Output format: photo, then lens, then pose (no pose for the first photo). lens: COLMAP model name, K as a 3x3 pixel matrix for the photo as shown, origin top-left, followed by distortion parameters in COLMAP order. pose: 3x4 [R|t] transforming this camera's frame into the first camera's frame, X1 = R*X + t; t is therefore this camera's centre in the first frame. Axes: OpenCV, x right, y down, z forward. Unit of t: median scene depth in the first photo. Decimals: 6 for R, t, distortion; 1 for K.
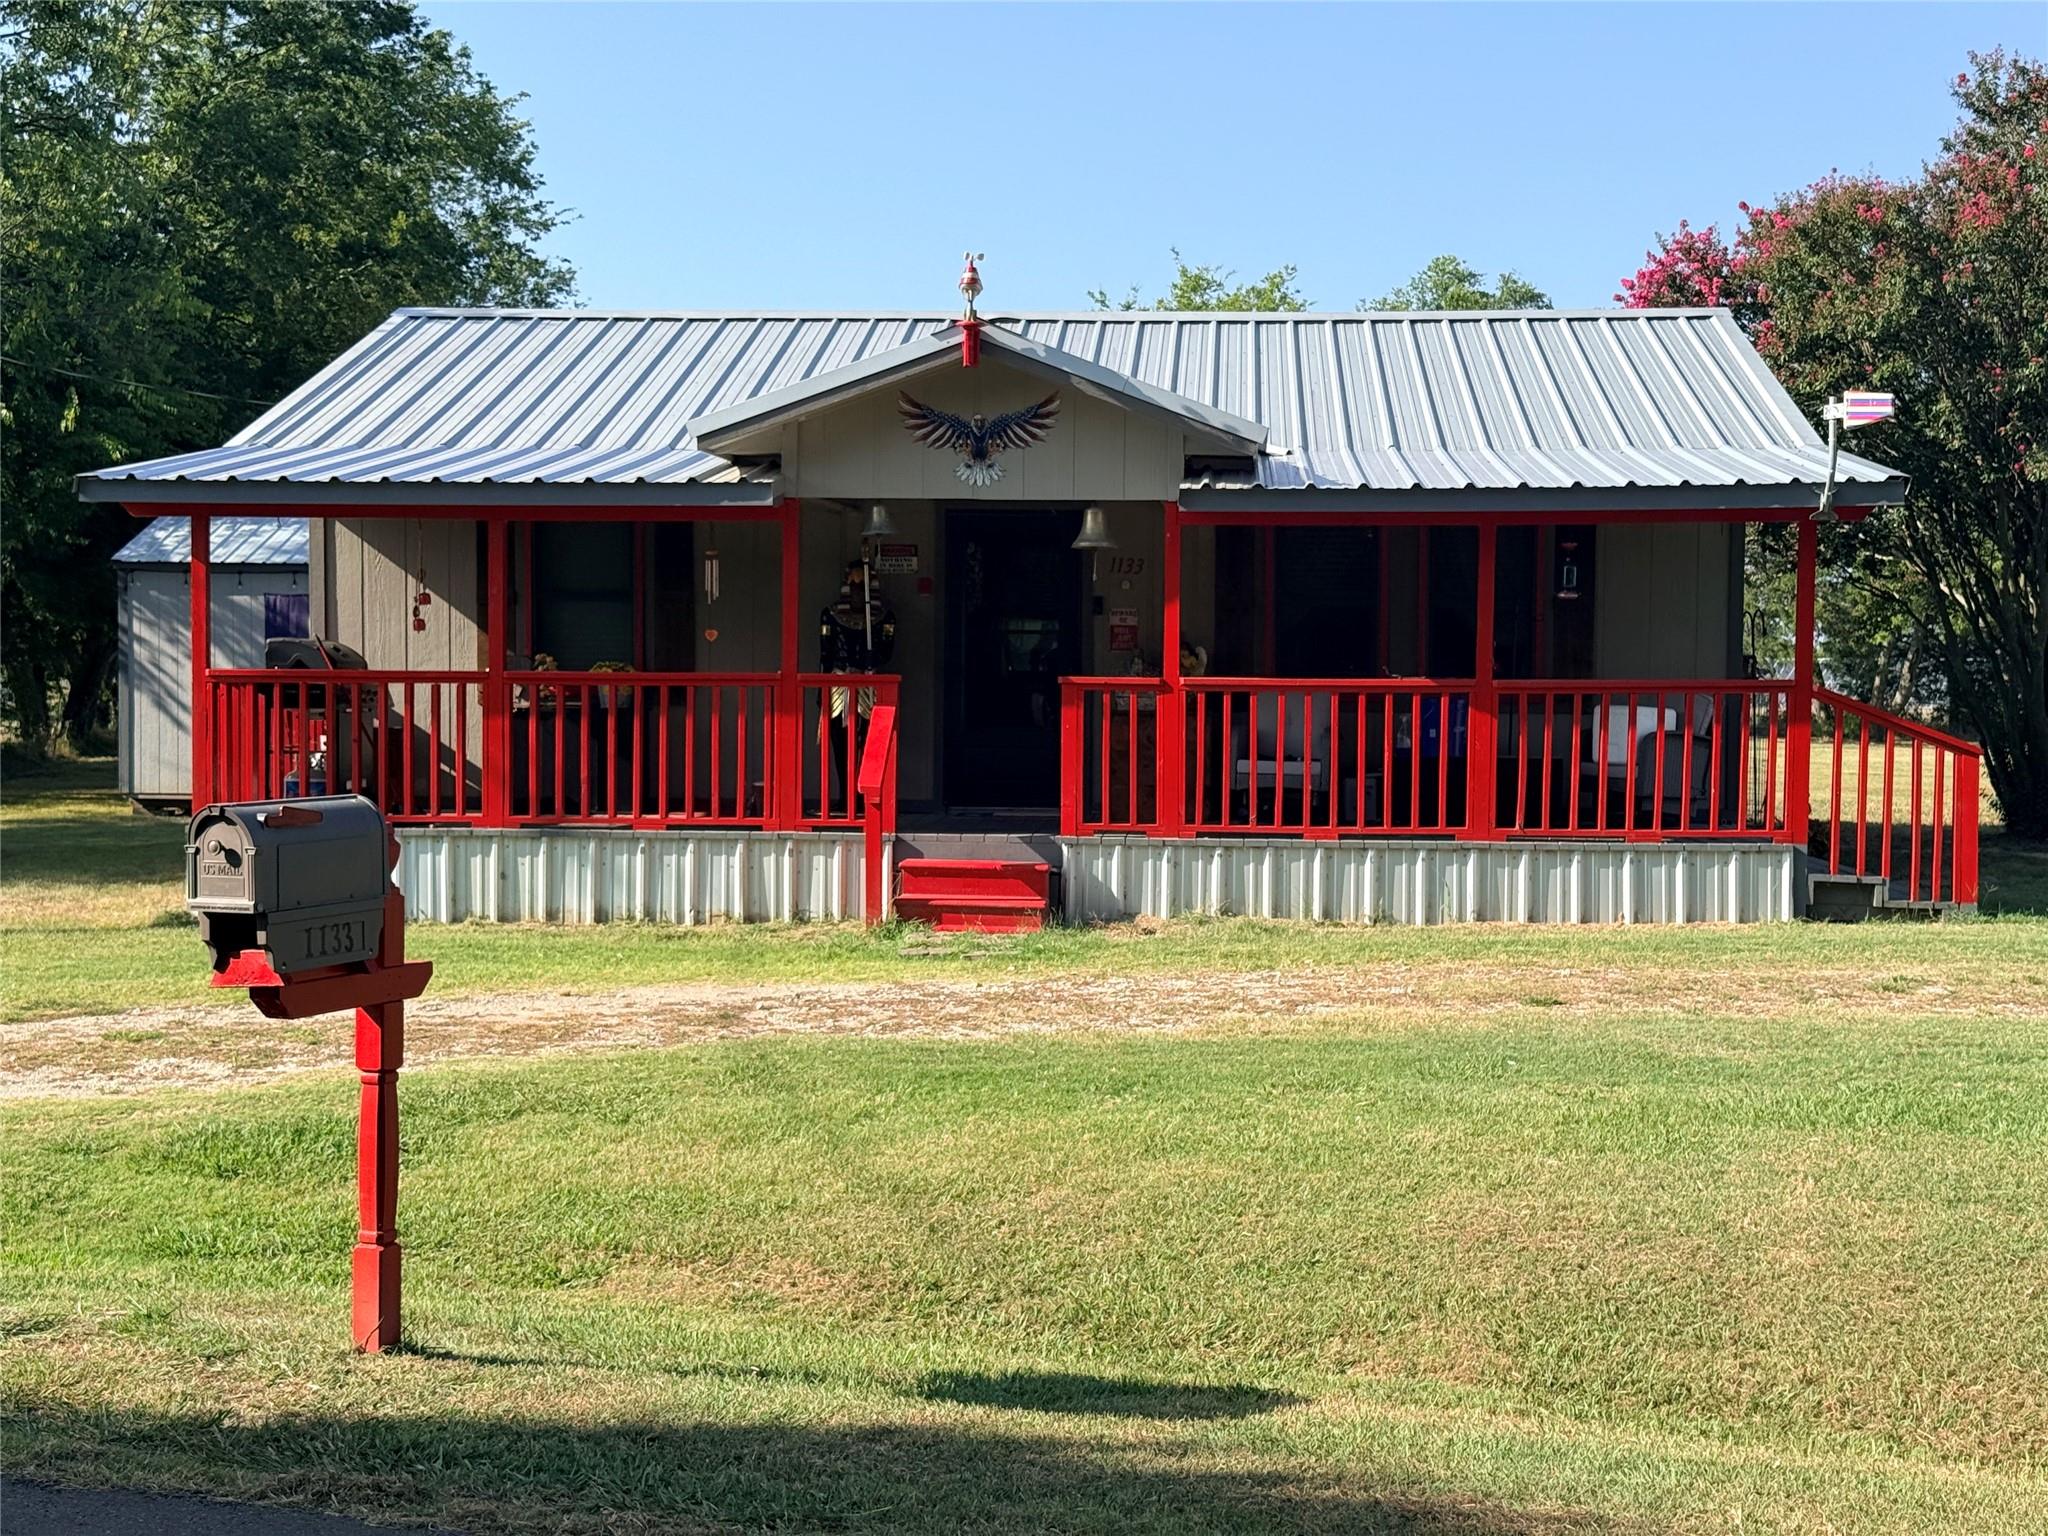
lens RADIAL K [[2875.7, 0, 1024.0], [0, 2875.7, 768.0], [0, 0, 1]] dist [0.030506, -0.060751]
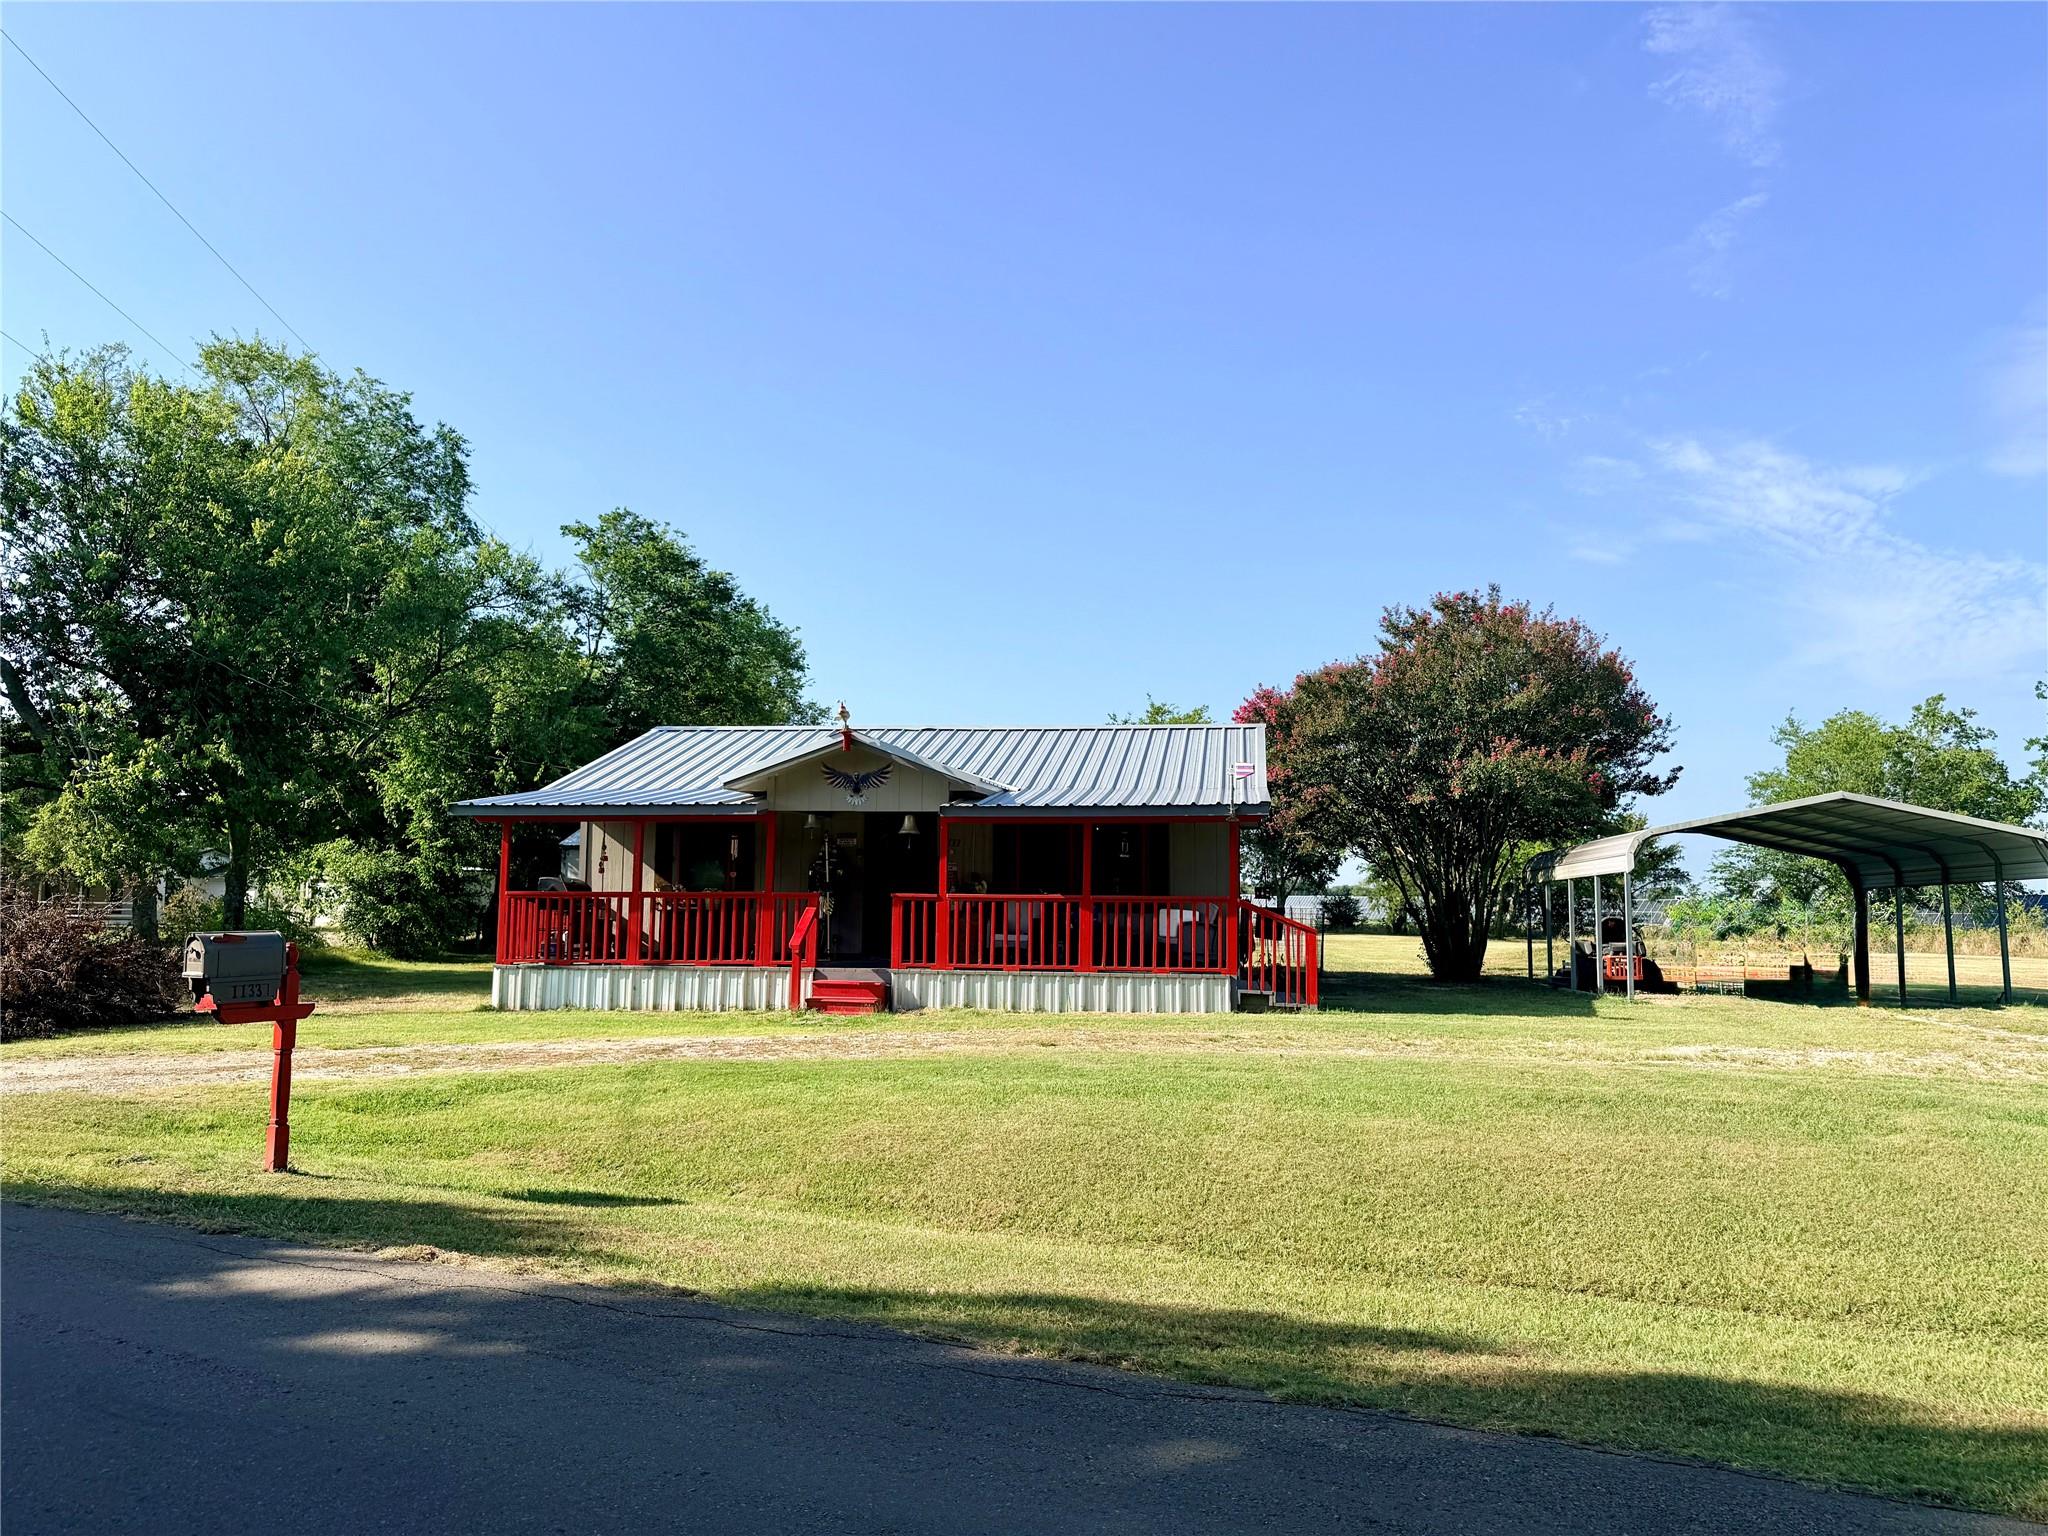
lens RADIAL K [[1422.6, 0, 1025.7], [0, 1422.6, 702.2], [0, 0, 1]] dist [0.107186, -0.142619]
pose [[0.997334, -0.007838, -0.072550, 0.190552], [-0.004790, 0.985038, -0.172270, 0.010864], [0.072815, 0.172158, 0.982374, -0.067581]]
